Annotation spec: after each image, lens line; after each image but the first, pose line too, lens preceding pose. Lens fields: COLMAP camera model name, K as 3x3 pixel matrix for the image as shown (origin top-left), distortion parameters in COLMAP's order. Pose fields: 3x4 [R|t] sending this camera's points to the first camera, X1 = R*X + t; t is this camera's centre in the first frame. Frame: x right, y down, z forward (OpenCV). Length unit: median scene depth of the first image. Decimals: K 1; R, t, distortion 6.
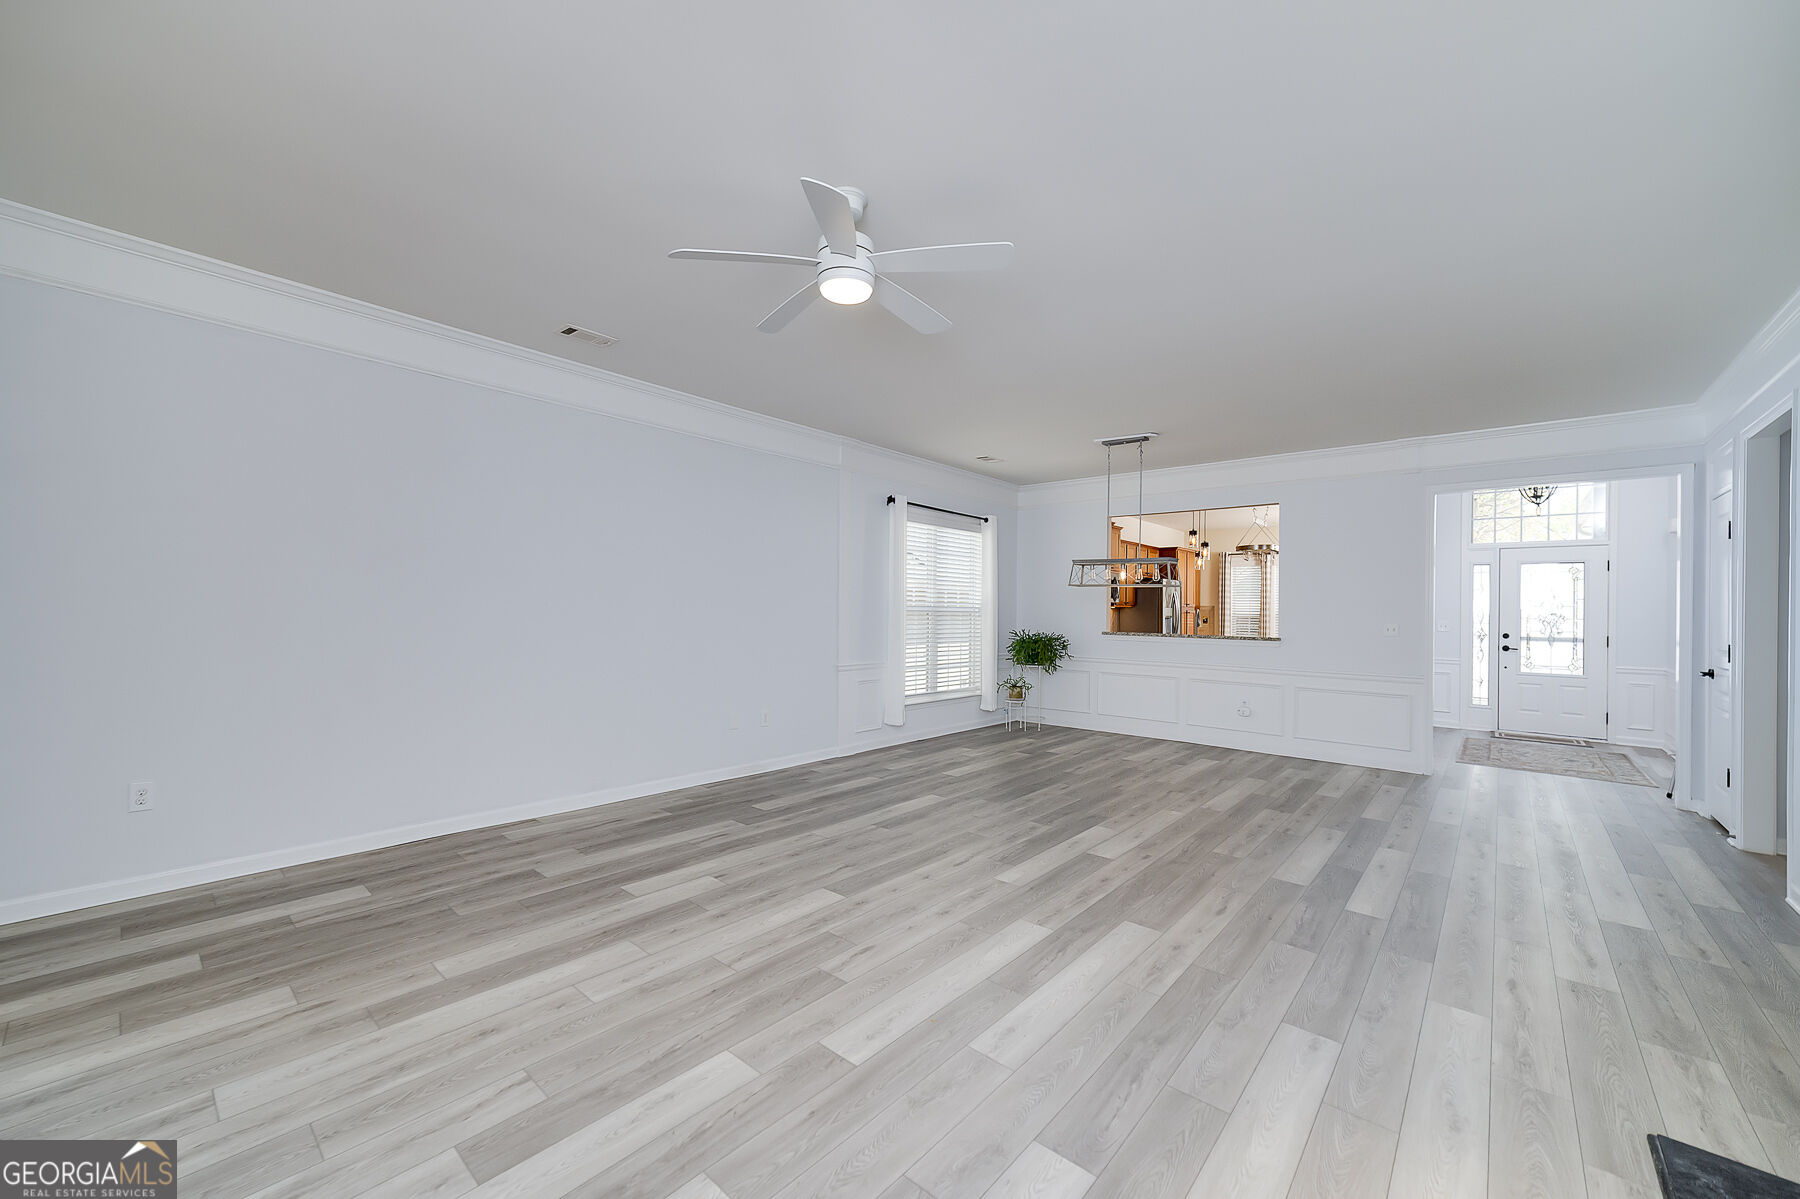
lens RADIAL K [[678.7, 0, 942.9], [0, 678.7, 609.4], [0, 0, 1]] dist [0.000329, 0.000244]
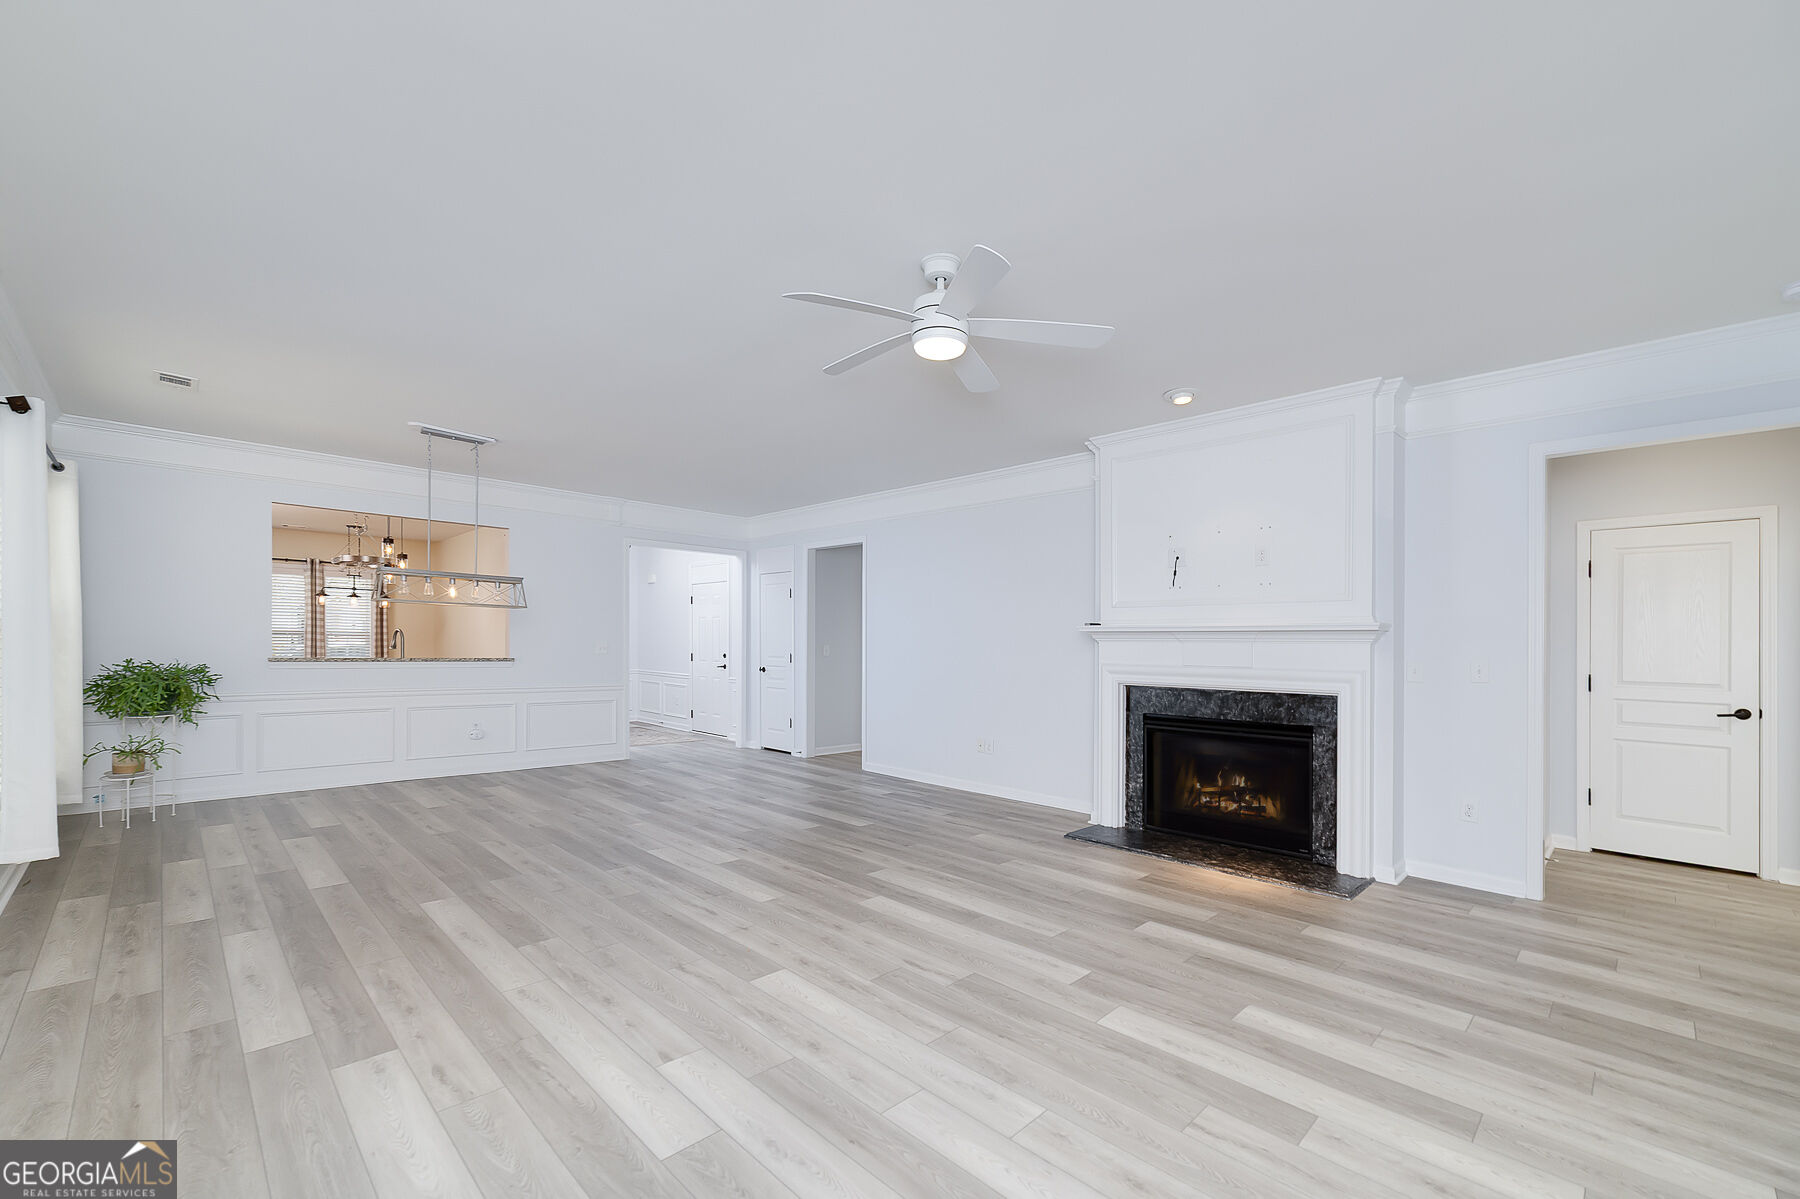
lens RADIAL K [[736.2, 0, 848.2], [0, 736.2, 619.3], [0, 0, 1]] dist [-0.001514, 0.000088]
pose [[0.144558, 0.018549, 0.989322, -0.635925], [-0.017006, 0.999723, -0.016259, 0.010549], [-0.989350, -0.014474, 0.144834, 0.502527]]
